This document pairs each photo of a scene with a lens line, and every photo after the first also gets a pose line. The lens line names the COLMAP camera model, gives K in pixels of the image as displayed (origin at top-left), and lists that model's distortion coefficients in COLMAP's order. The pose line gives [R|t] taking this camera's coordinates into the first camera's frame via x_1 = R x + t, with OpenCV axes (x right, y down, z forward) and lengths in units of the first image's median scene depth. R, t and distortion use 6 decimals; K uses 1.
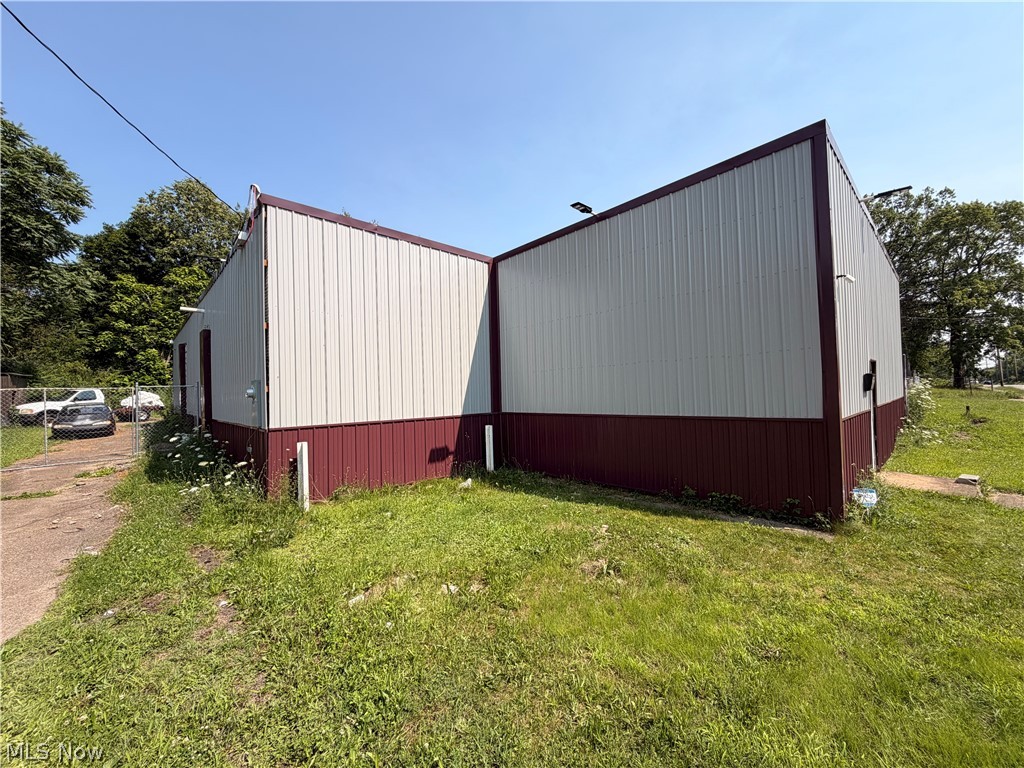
lens RADIAL K [[407.3, 0, 512.0], [0, 407.3, 384.0], [0, 0, 1]] dist [0.000247, 0.000039]
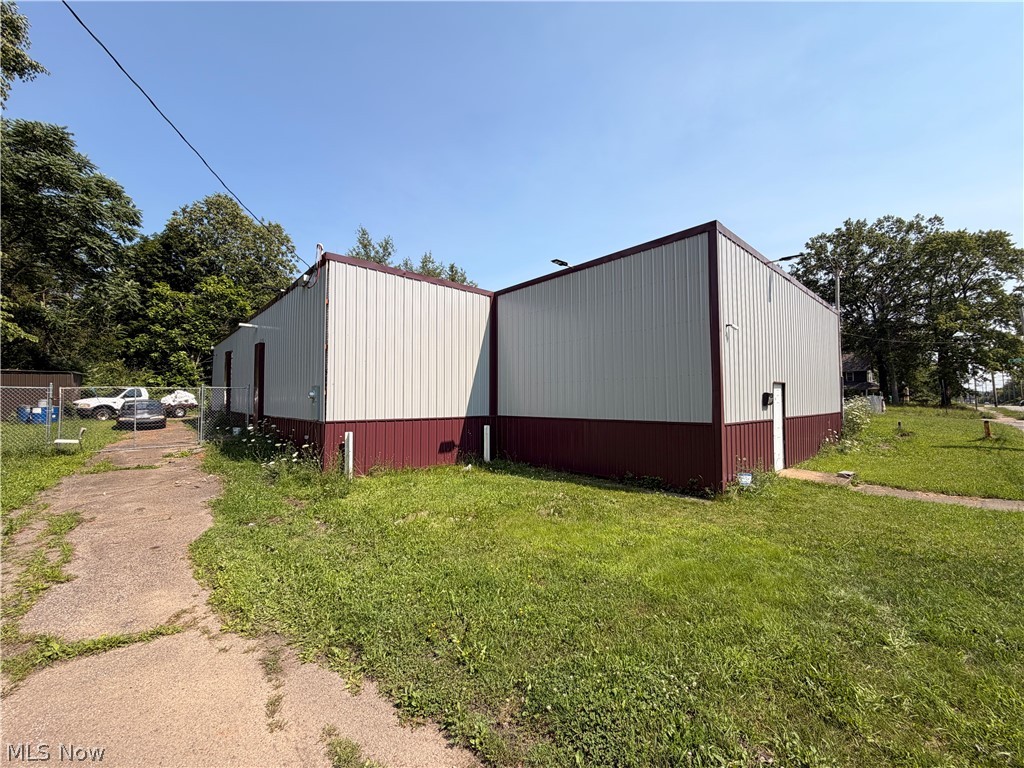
lens RADIAL K [[407.3, 0, 512.0], [0, 407.3, 384.0], [0, 0, 1]] dist [0.000247, 0.000039]
pose [[0.999581, 0.025506, -0.013690, 0.024953], [-0.025774, 0.999473, -0.019752, -0.002816], [0.013179, 0.020096, 0.999711, -0.186041]]
